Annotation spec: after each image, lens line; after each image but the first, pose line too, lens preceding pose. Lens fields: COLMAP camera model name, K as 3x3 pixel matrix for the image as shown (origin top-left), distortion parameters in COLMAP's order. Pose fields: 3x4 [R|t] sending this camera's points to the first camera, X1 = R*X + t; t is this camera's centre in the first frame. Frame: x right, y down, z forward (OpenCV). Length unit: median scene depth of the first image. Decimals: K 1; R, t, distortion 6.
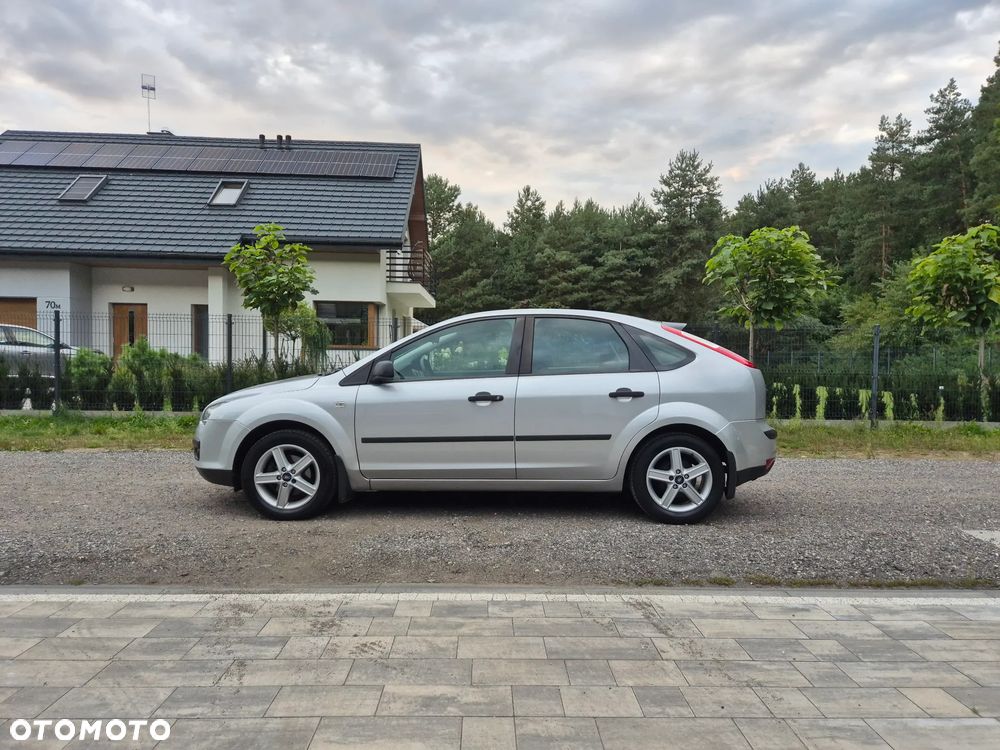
lens RADIAL K [[670.2, 0, 503.9], [0, 670.2, 379.4], [0, 0, 1]] dist [0.071039, -0.059100]
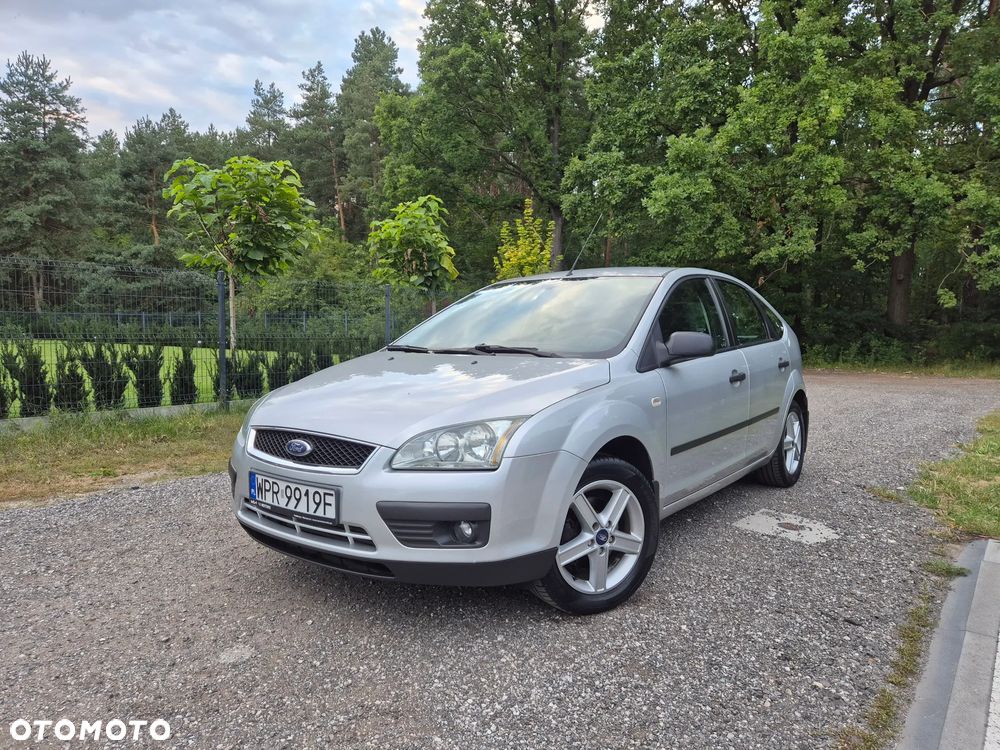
lens RADIAL K [[670.2, 0, 512.6], [0, 670.2, 377.7], [0, 0, 1]] dist [0.064429, -0.047995]
pose [[0.635857, -0.065147, 0.769053, -0.030757], [0.023272, 0.997597, 0.065265, -0.005125], [-0.771456, -0.023602, 0.635845, 0.152553]]
